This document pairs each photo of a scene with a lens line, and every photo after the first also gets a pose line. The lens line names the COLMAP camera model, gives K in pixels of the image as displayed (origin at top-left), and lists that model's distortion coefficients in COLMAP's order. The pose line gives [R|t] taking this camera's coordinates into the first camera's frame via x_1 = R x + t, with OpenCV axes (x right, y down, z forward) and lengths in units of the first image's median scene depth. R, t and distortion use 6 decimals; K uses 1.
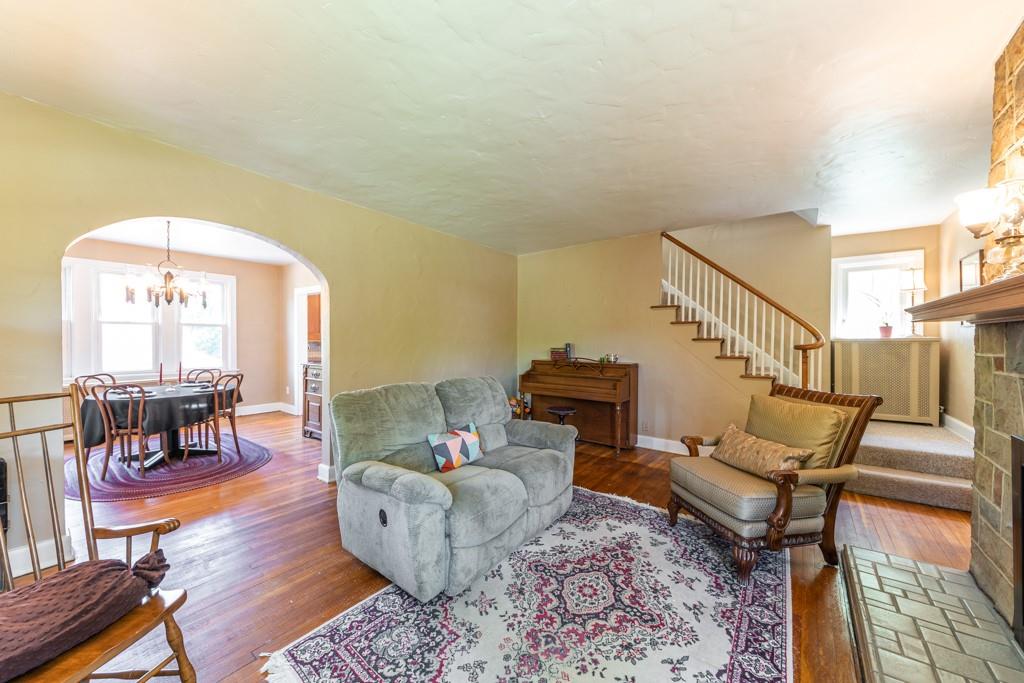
lens RADIAL K [[367.2, 0, 512.1], [0, 367.2, 346.6], [0, 0, 1]] dist [0.002141, -0.002299]
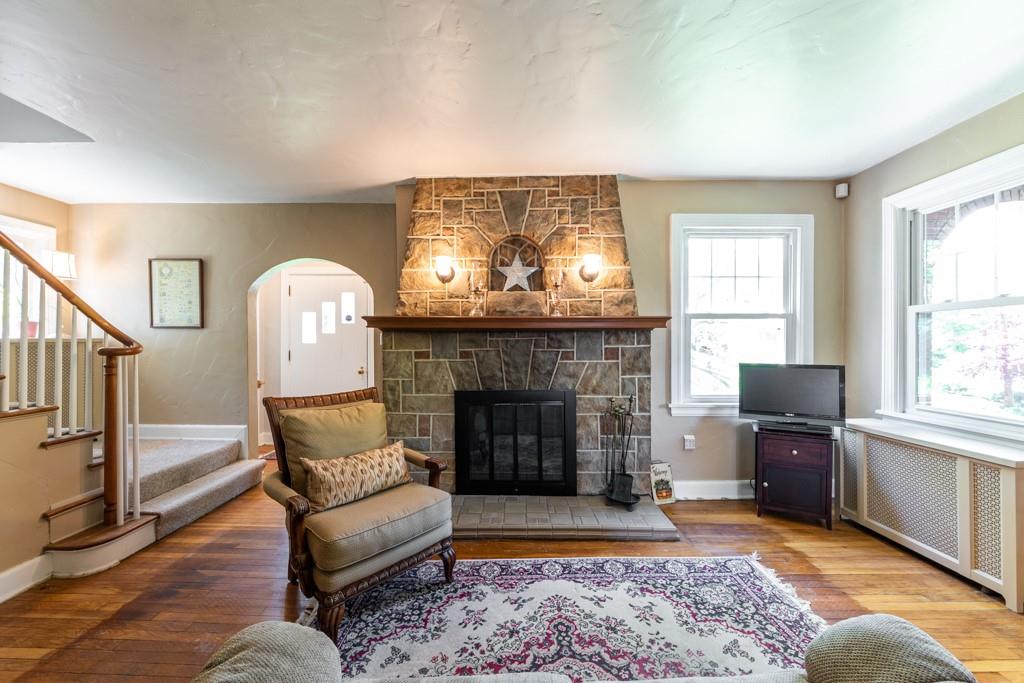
lens RADIAL K [[367.2, 0, 511.7], [0, 367.2, 347.0], [0, 0, 1]] dist [0.002141, -0.002299]
pose [[-0.588300, -0.013519, 0.808530, -0.295435], [0.003876, 0.999802, 0.019537, -0.032518], [-0.808634, 0.014627, -0.588131, 1.448856]]
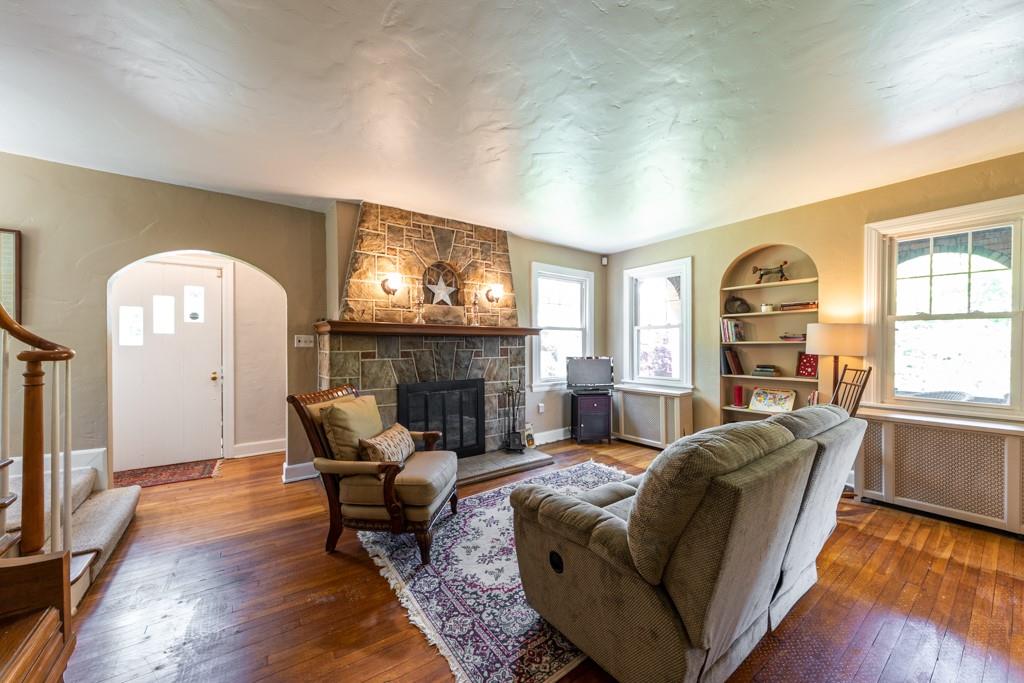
lens RADIAL K [[367.2, 0, 490.2], [0, 367.2, 349.2], [0, 0, 1]] dist [0.002141, -0.002299]
pose [[-0.944267, -0.007933, 0.329084, 0.020989], [-0.001175, 0.999784, 0.020728, -0.037552], [-0.329178, 0.019186, -0.944073, 2.302531]]
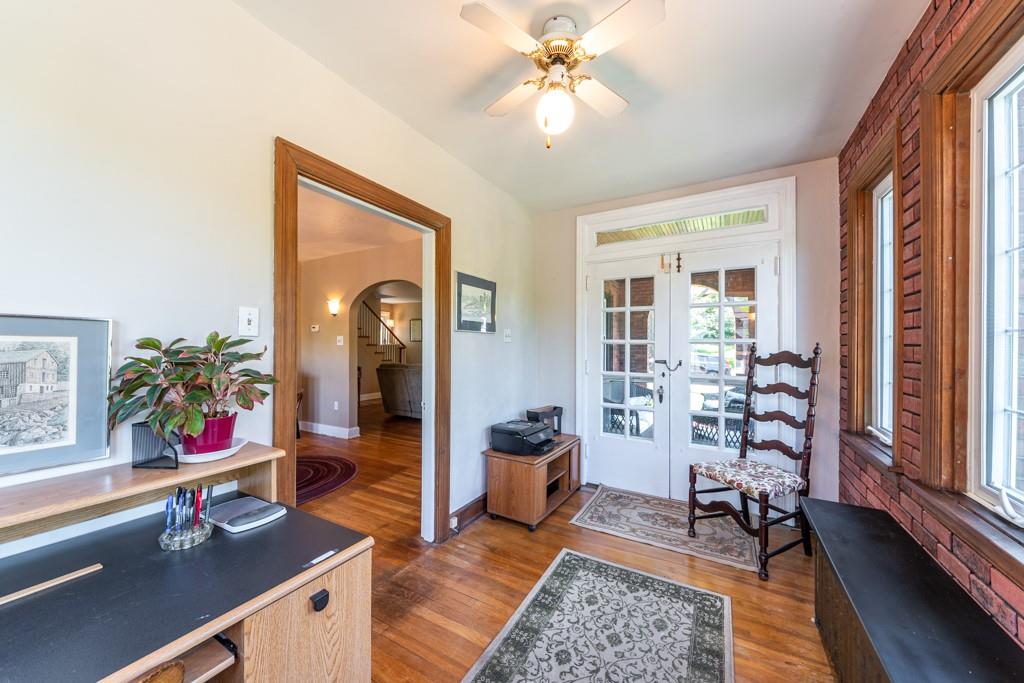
lens RADIAL K [[367.2, 0, 508.1], [0, 367.2, 344.3], [0, 0, 1]] dist [0.002141, -0.002299]
pose [[-0.082501, -0.002201, 0.996589, -3.619757], [0.008326, 0.999961, 0.002898, -0.050791], [-0.996556, 0.008536, -0.082479, 0.766306]]
